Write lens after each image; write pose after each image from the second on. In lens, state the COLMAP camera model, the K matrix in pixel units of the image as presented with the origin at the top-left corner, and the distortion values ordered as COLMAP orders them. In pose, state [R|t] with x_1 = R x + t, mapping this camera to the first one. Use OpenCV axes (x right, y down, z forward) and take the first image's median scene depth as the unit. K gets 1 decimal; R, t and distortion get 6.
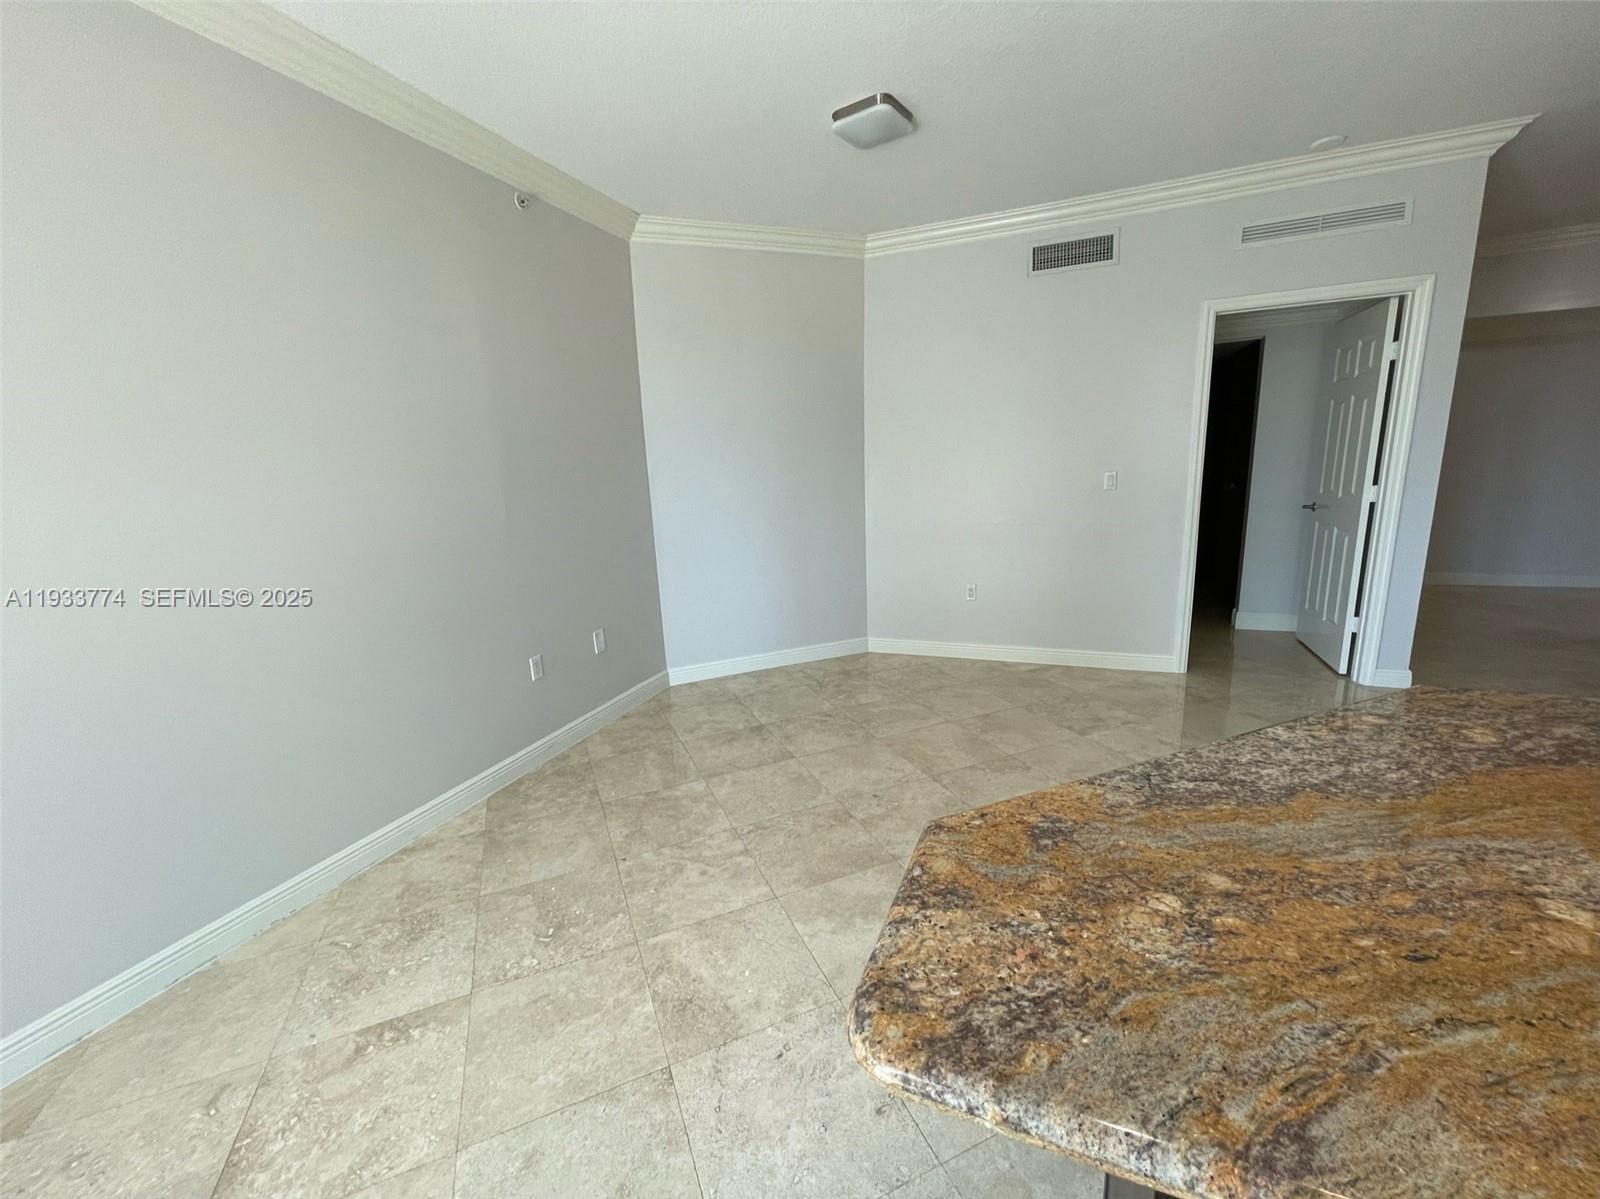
lens RADIAL K [[647.1, 0, 791.5], [0, 647.1, 599.7], [0, 0, 1]] dist [-0.000454, 0.000548]
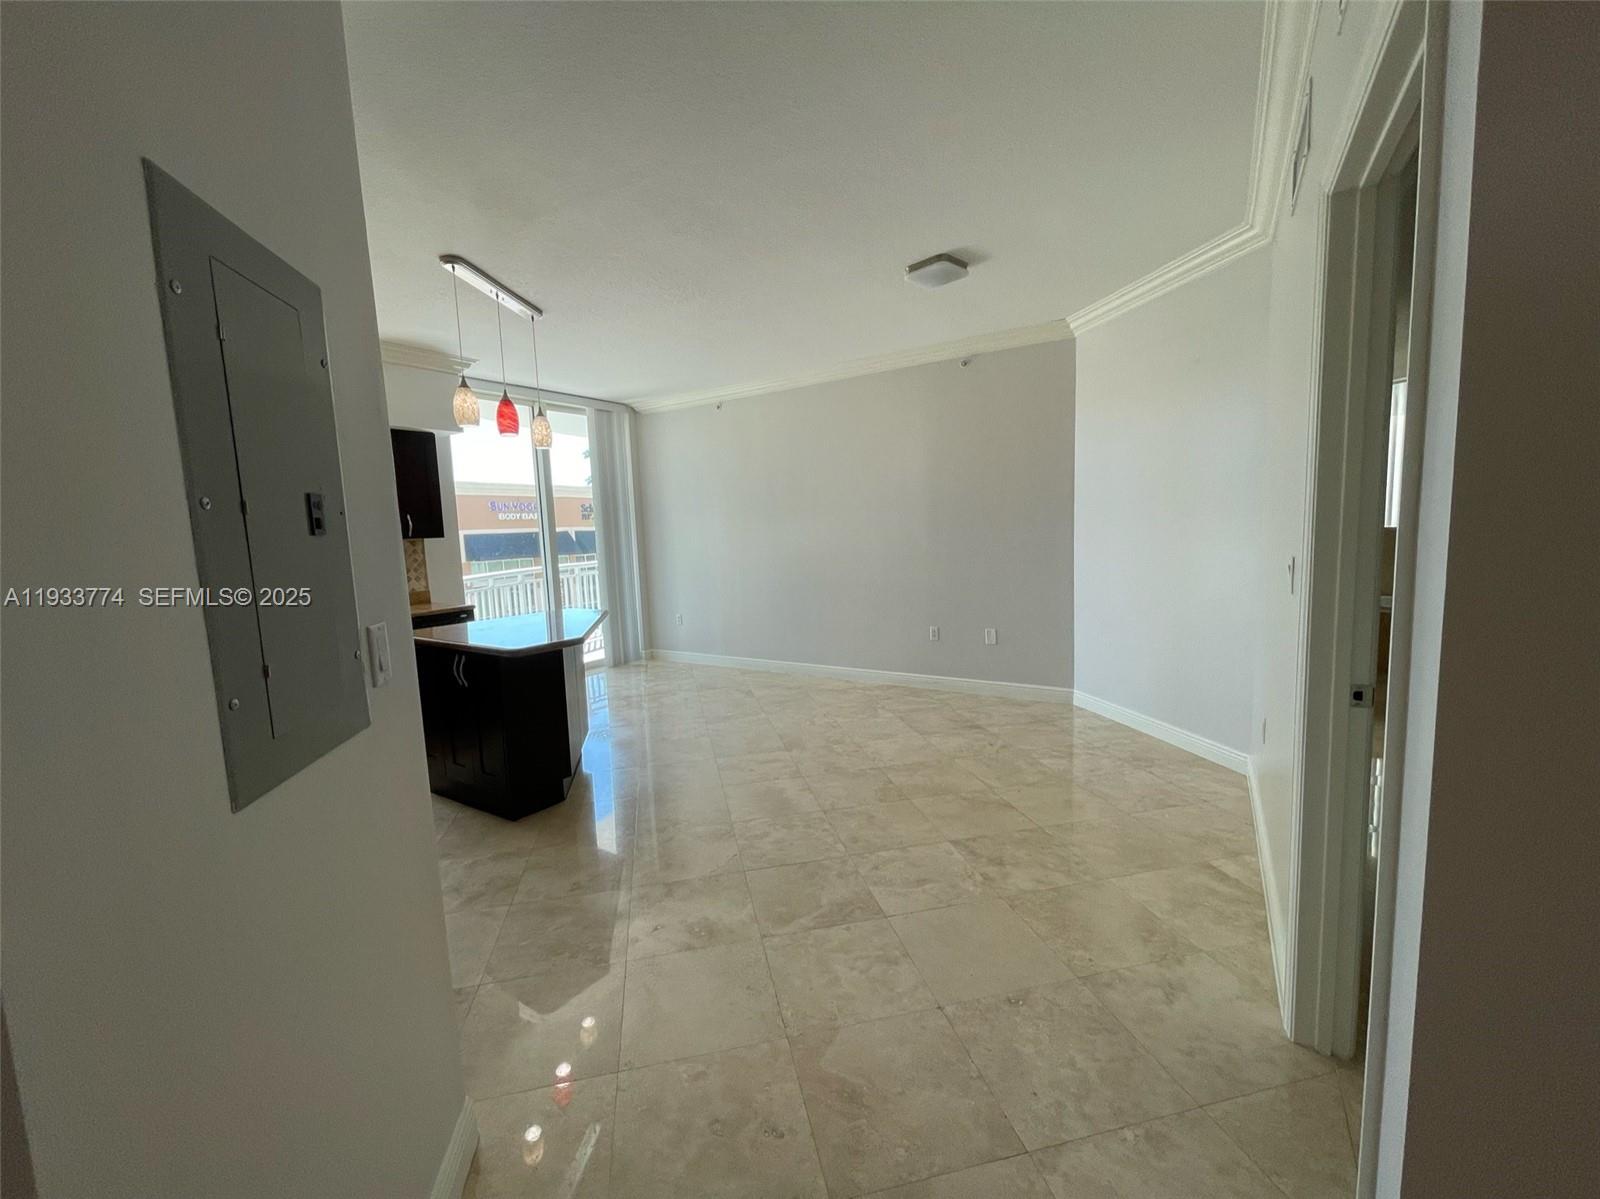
lens RADIAL K [[647.1, 0, 791.5], [0, 647.1, 599.7], [0, 0, 1]] dist [-0.000454, 0.000548]
pose [[-0.191879, 0.162499, -0.967872, 3.722326], [-0.155918, 0.968625, 0.193536, -0.716435], [0.968954, 0.188044, -0.160522, 2.487653]]
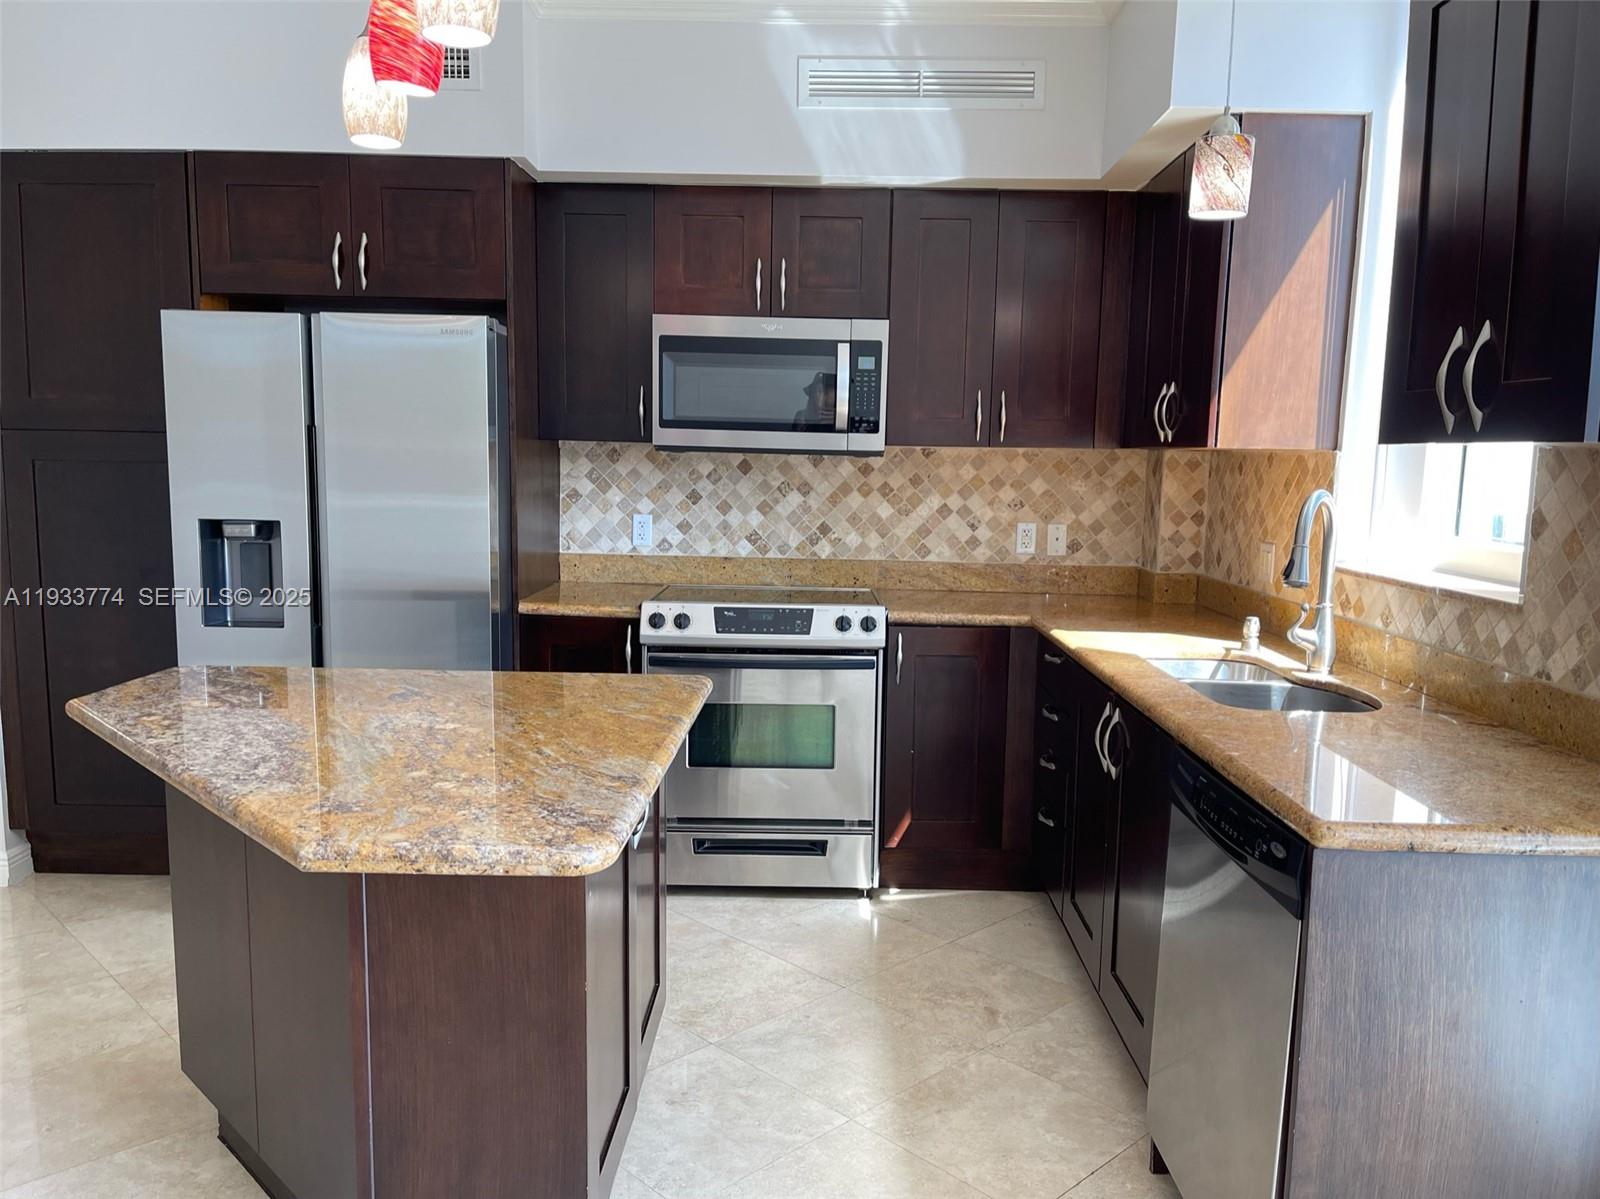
lens RADIAL K [[1214.6, 0, 803.2], [0, 1214.6, 627.8], [0, 0, 1]] dist [0.043213, -0.007270]
pose [[-0.369165, -0.092683, 0.924731, -1.287421], [0.190896, 0.966236, 0.173052, -0.093916], [-0.909547, 0.240412, -0.339008, 0.700952]]
